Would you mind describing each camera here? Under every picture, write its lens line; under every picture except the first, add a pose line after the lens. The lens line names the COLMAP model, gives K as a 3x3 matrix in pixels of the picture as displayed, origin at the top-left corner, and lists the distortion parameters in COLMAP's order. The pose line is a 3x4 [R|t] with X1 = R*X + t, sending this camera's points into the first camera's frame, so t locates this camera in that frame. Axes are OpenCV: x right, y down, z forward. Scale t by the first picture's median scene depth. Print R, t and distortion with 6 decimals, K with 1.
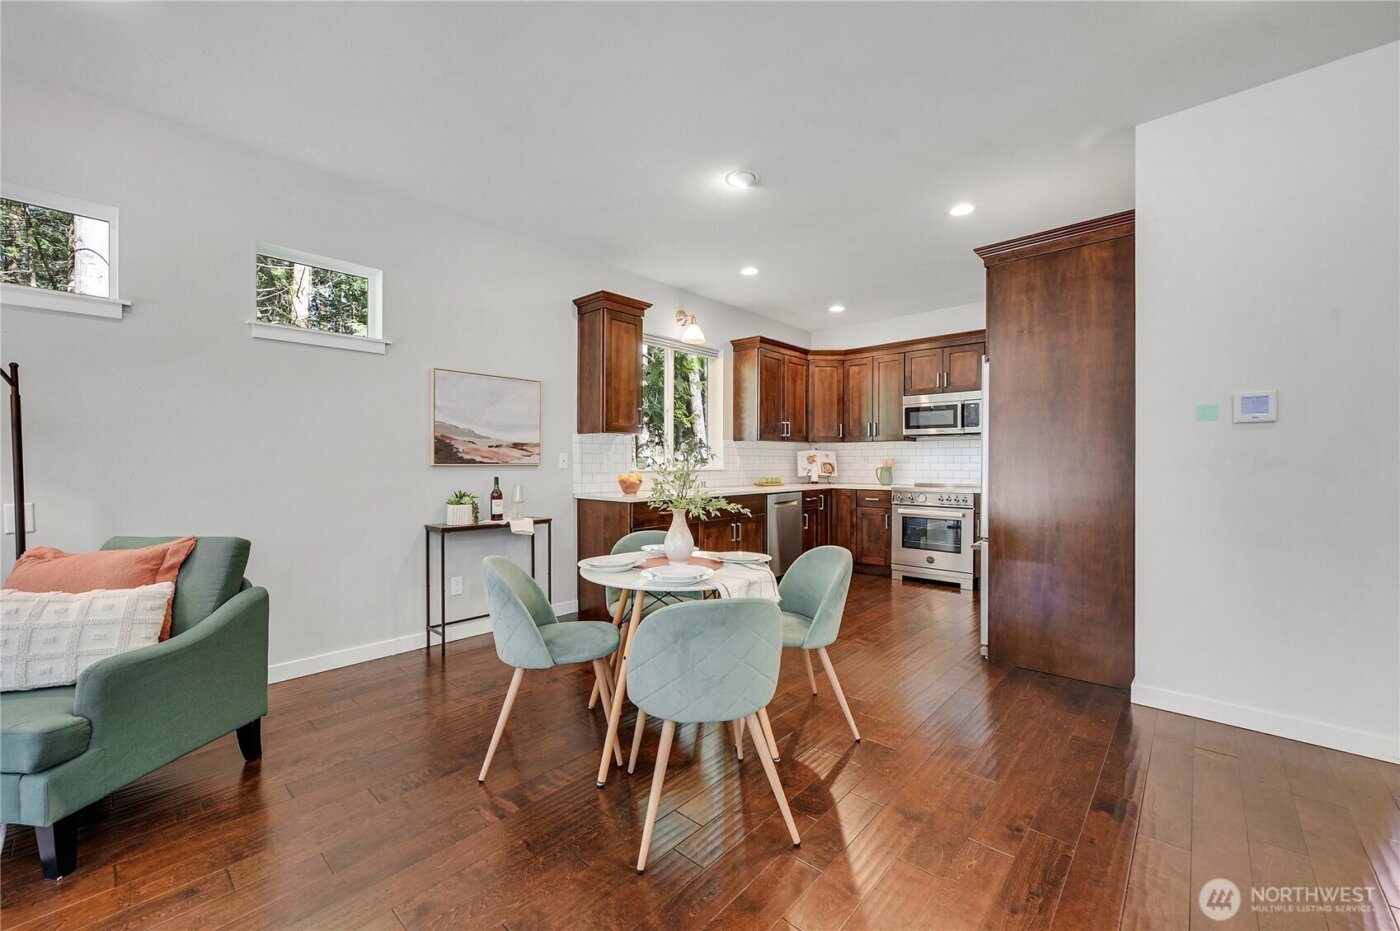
lens RADIAL K [[557.5, 0, 702.4], [0, 557.5, 470.4], [0, 0, 1]] dist [0.001075, 0.000072]
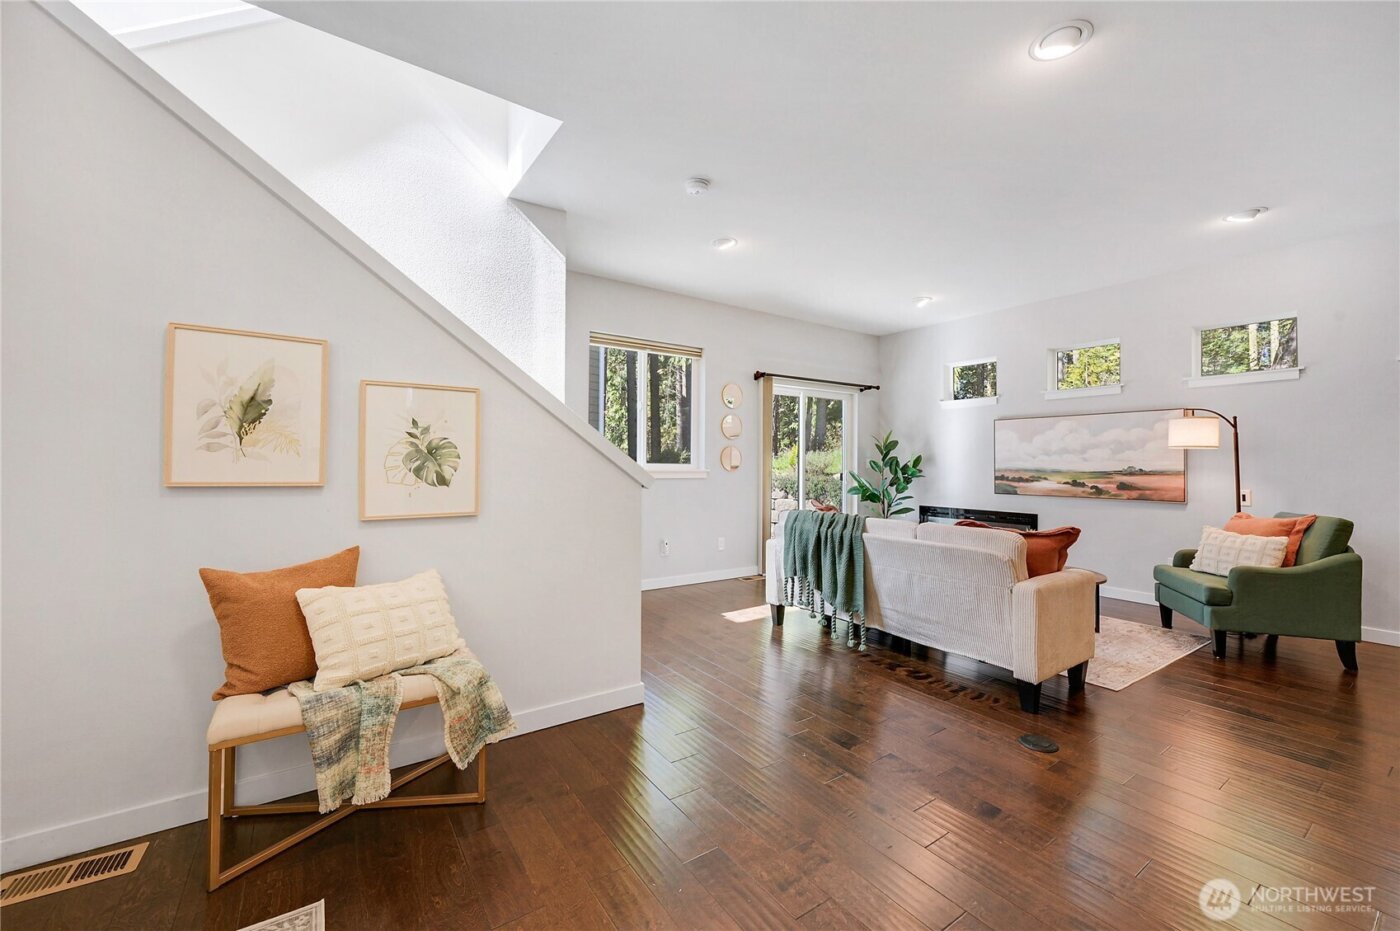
lens RADIAL K [[557.5, 0, 704.2], [0, 557.5, 457.8], [0, 0, 1]] dist [0.001075, 0.000072]
pose [[-0.230127, -0.012761, -0.973077, 0.531135], [-0.019697, 0.999770, -0.008453, 0.001887], [0.972961, 0.017222, -0.230326, -0.169842]]
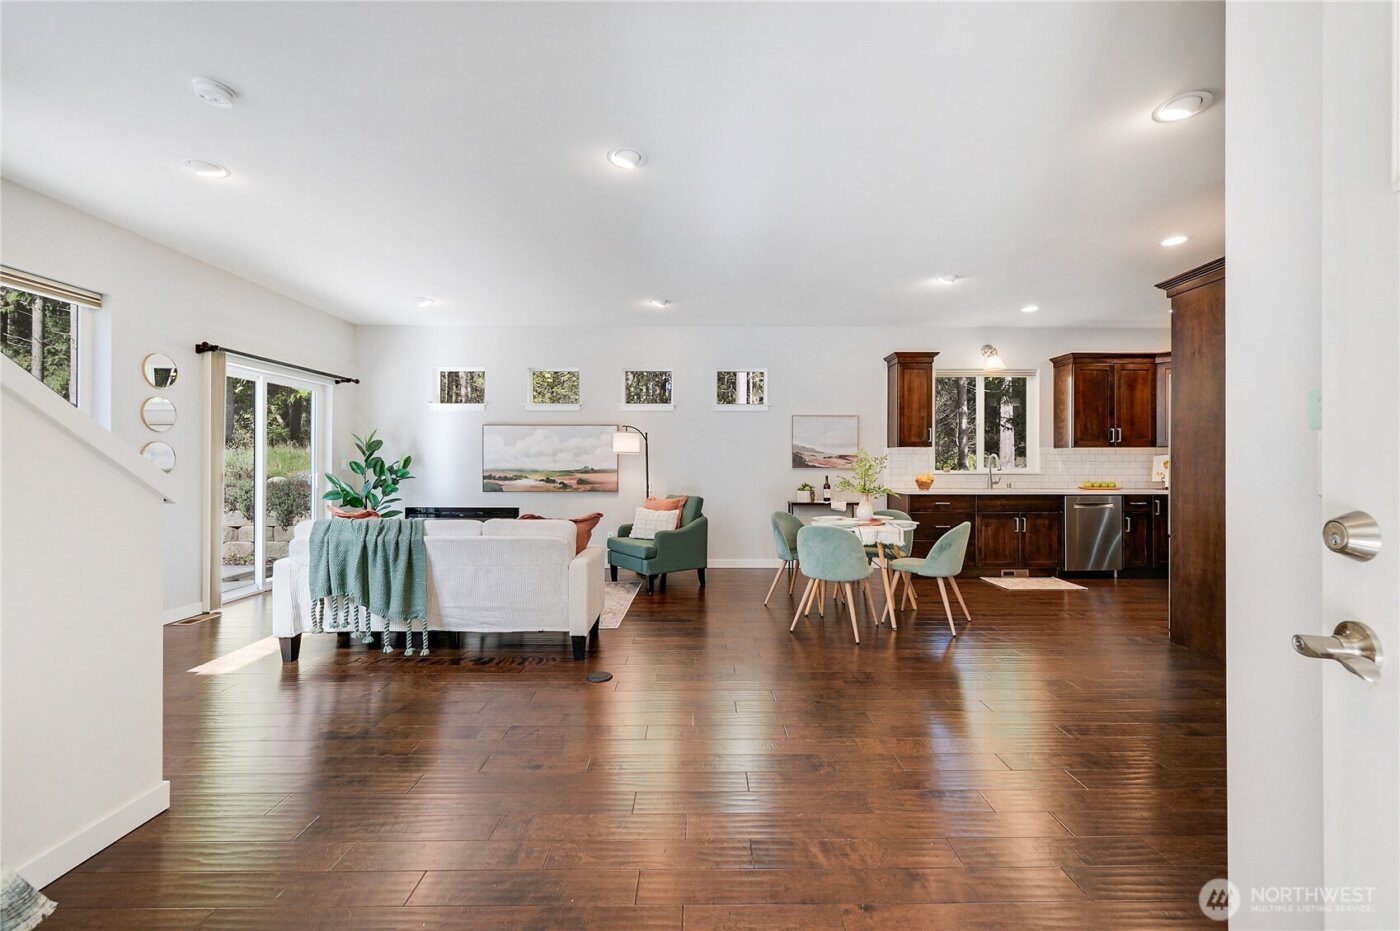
lens RADIAL K [[557.5, 0, 696.0], [0, 557.5, 465.6], [0, 0, 1]] dist [0.001075, 0.000072]
pose [[0.671583, 0.000014, -0.740929, 0.540245], [-0.011330, 0.999883, -0.010251, 0.002670], [0.740843, 0.015279, 0.671505, -0.375400]]
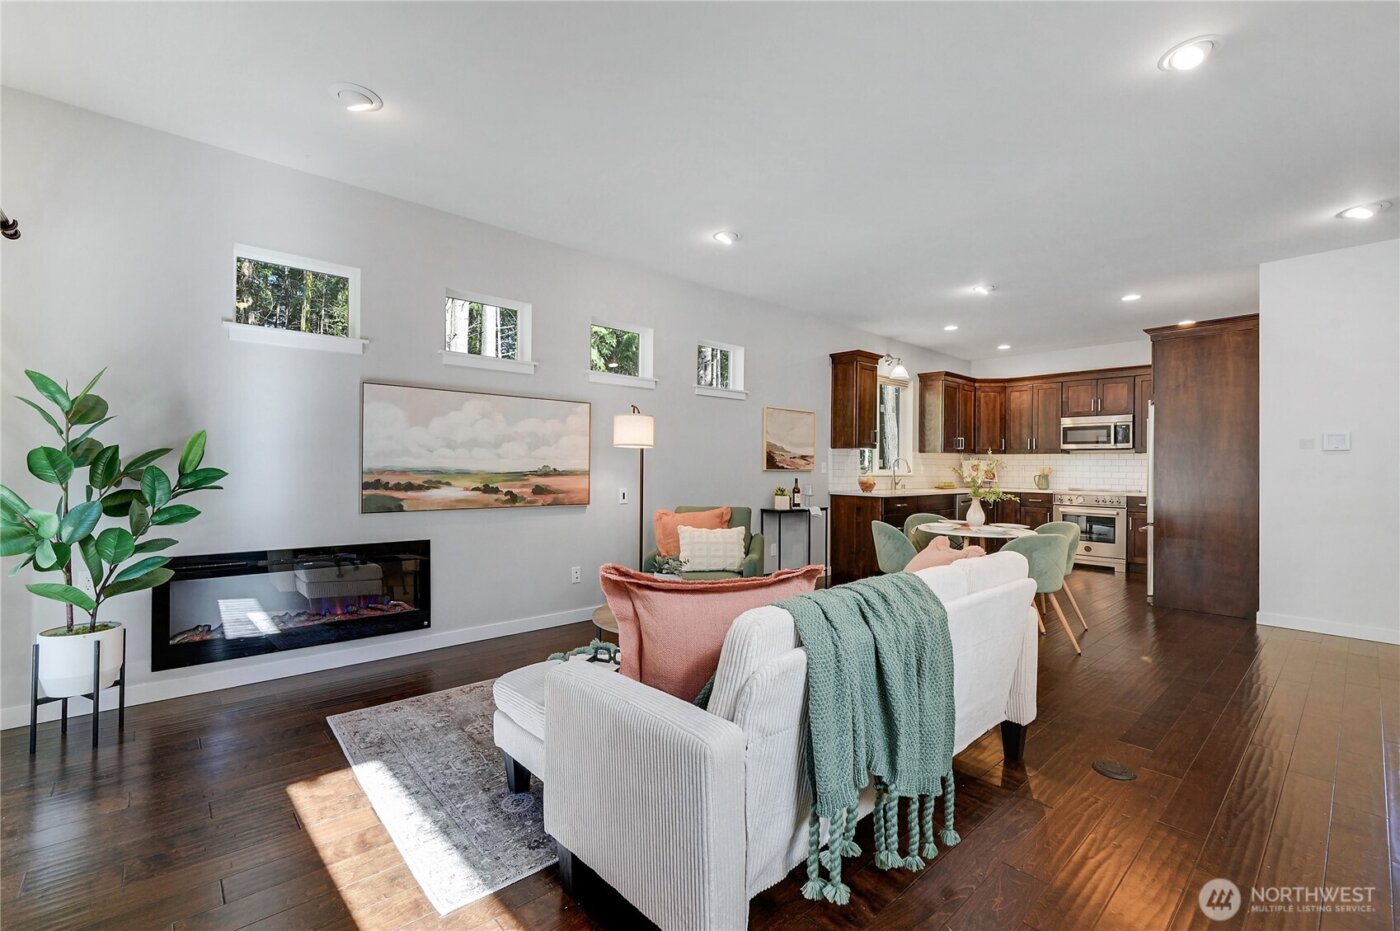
lens RADIAL K [[611.6, 0, 693.7], [0, 611.6, 467.0], [0, 0, 1]] dist [0.004490, -0.000572]
pose [[0.994764, 0.009917, -0.101721, -0.417407], [-0.011443, 0.999830, -0.014435, 0.007207], [0.101560, 0.015524, 0.994708, -0.579798]]
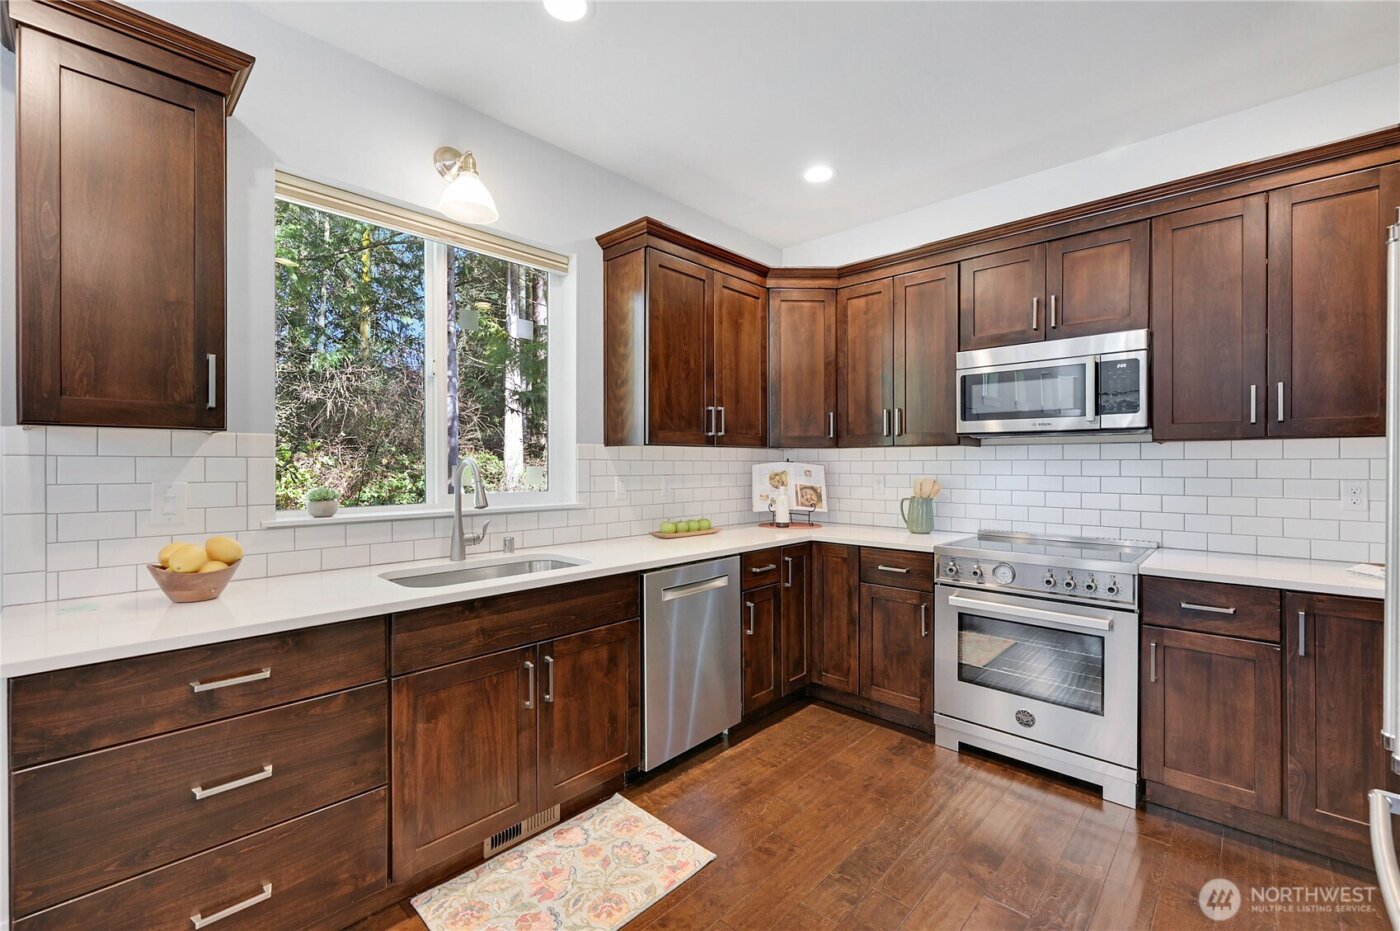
lens RADIAL K [[591.8, 0, 704.7], [0, 591.8, 467.9], [0, 0, 1]] dist [-0.000703, 0.000690]
pose [[0.999805, 0.000273, -0.019768, 0.205963], [-0.000402, 0.999978, -0.006546, -0.040556], [0.019766, 0.006553, 0.999783, 0.655442]]
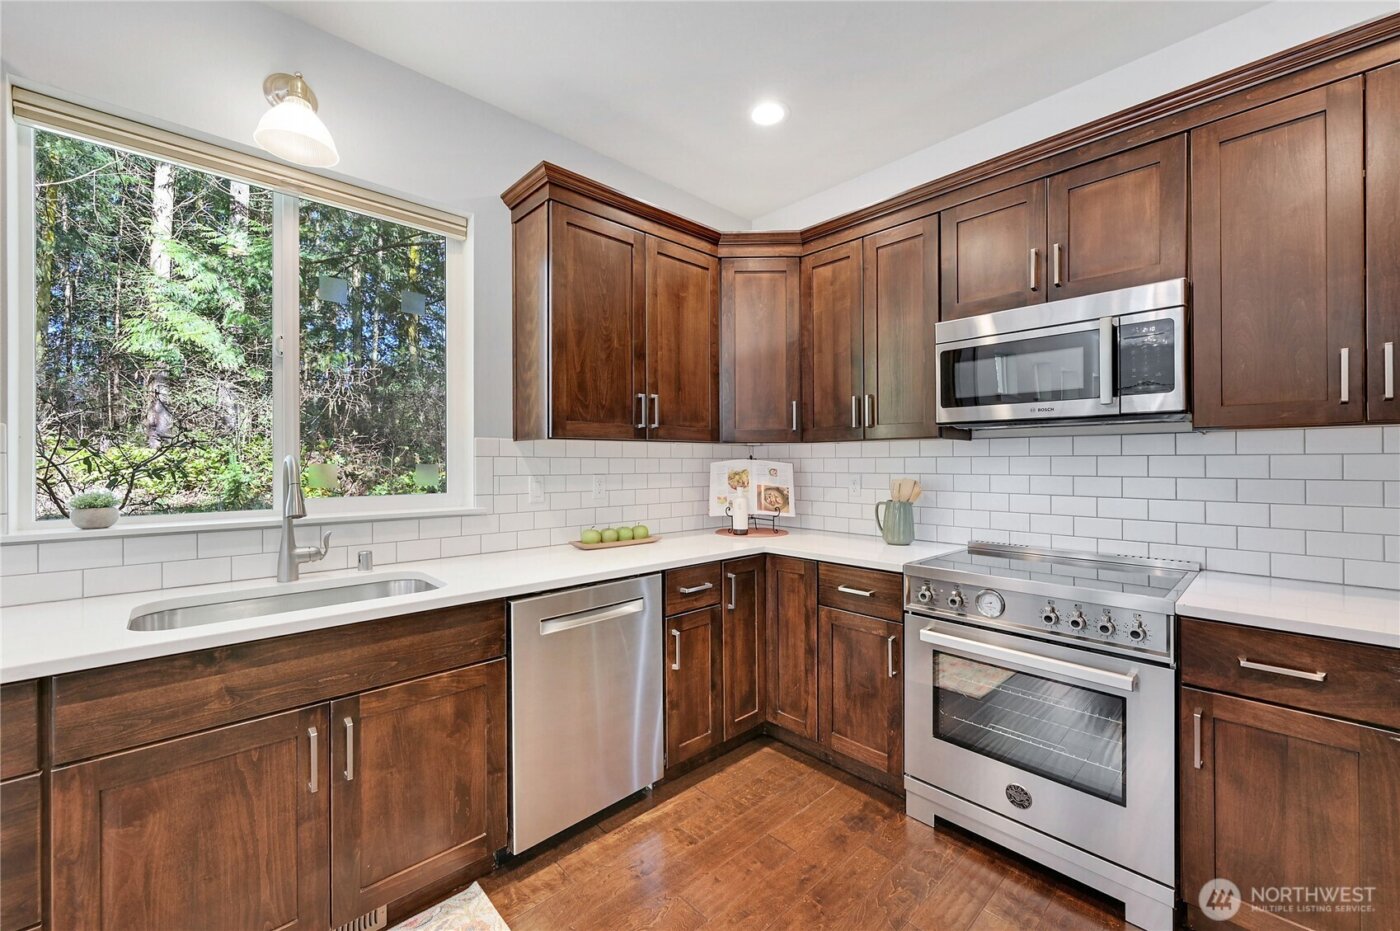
lens RADIAL K [[557.5, 0, 705.8], [0, 557.5, 462.1], [0, 0, 1]] dist [0.001075, 0.000072]
pose [[0.996650, -0.001149, -0.081780, 0.310869], [0.000073, 0.999913, -0.013153, -0.041923], [0.081788, 0.013103, 0.996564, 0.807238]]
